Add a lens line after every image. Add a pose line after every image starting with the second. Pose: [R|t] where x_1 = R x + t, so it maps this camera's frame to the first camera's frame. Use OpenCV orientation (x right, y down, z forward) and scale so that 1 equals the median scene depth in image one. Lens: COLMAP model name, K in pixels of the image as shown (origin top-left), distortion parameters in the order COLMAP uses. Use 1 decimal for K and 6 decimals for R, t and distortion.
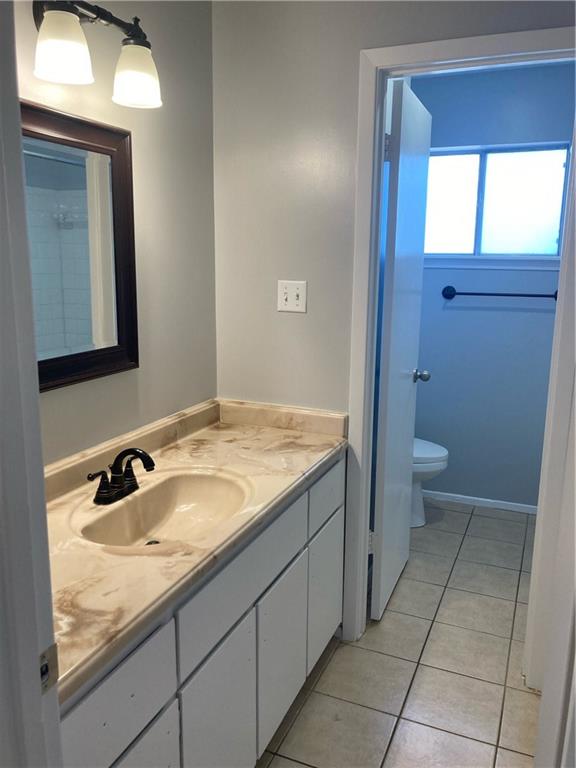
lens RADIAL K [[630.2, 0, 288.0], [0, 630.2, 384.0], [0, 0, 1]] dist [0.001279, 0.015044]
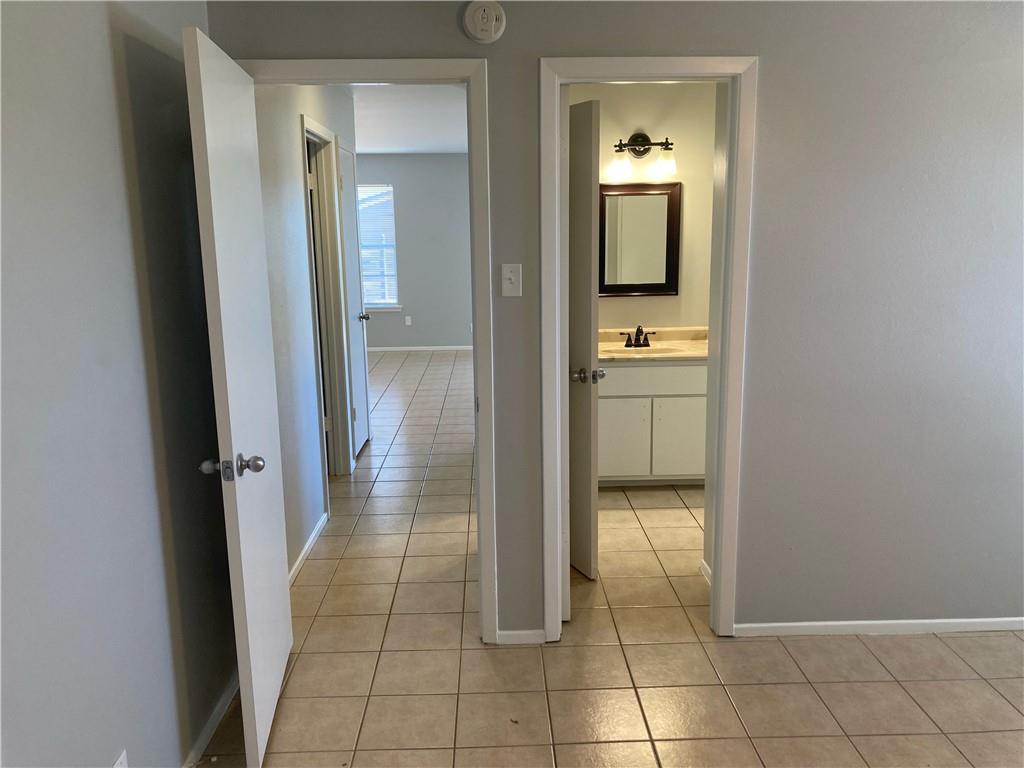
lens RADIAL K [[840.3, 0, 512.0], [0, 840.3, 384.0], [0, 0, 1]] dist [0.001279, 0.015044]
pose [[0.419880, 0.147843, -0.895457, 2.120762], [-0.158481, 0.983428, 0.088055, 0.106058], [0.893636, 0.104940, 0.436351, -0.654354]]
